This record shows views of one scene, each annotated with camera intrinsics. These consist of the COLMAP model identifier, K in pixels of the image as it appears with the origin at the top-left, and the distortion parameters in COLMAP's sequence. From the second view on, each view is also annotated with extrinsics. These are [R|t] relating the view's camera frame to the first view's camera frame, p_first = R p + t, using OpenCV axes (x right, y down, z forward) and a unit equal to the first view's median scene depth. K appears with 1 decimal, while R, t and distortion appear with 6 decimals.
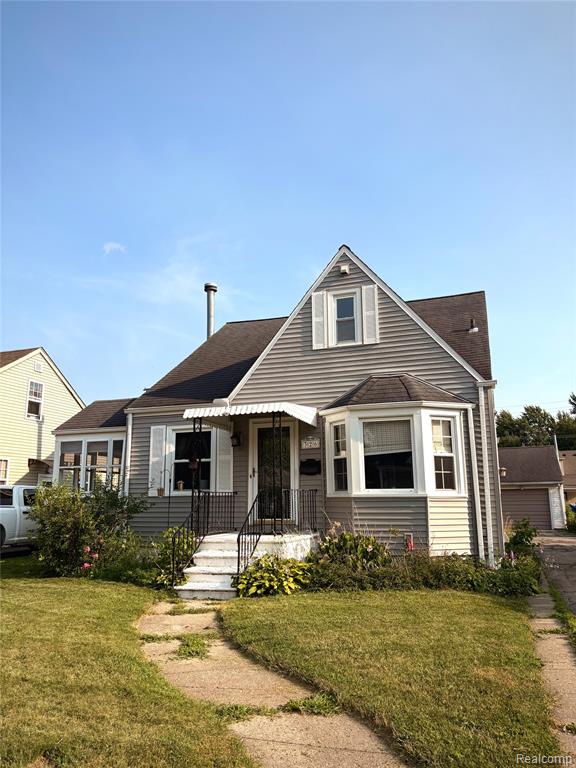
lens RADIAL K [[580.6, 0, 291.7], [0, 580.6, 382.6], [0, 0, 1]] dist [0.005534, -0.006244]
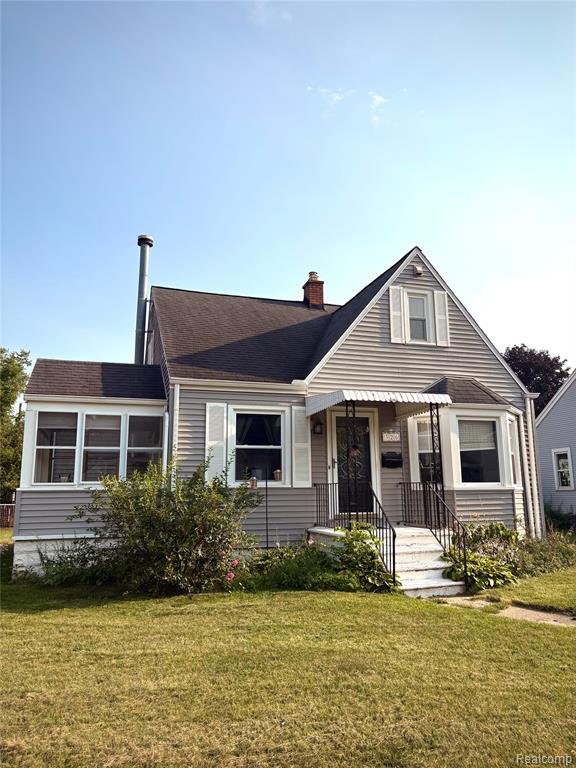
lens RADIAL K [[580.6, 0, 296.3], [0, 580.6, 385.4], [0, 0, 1]] dist [0.005534, -0.006244]
pose [[0.796357, 0.112387, 0.594293, -0.701853], [-0.117444, 0.992616, -0.030337, 0.068037], [-0.593315, -0.045637, 0.803676, 0.302076]]
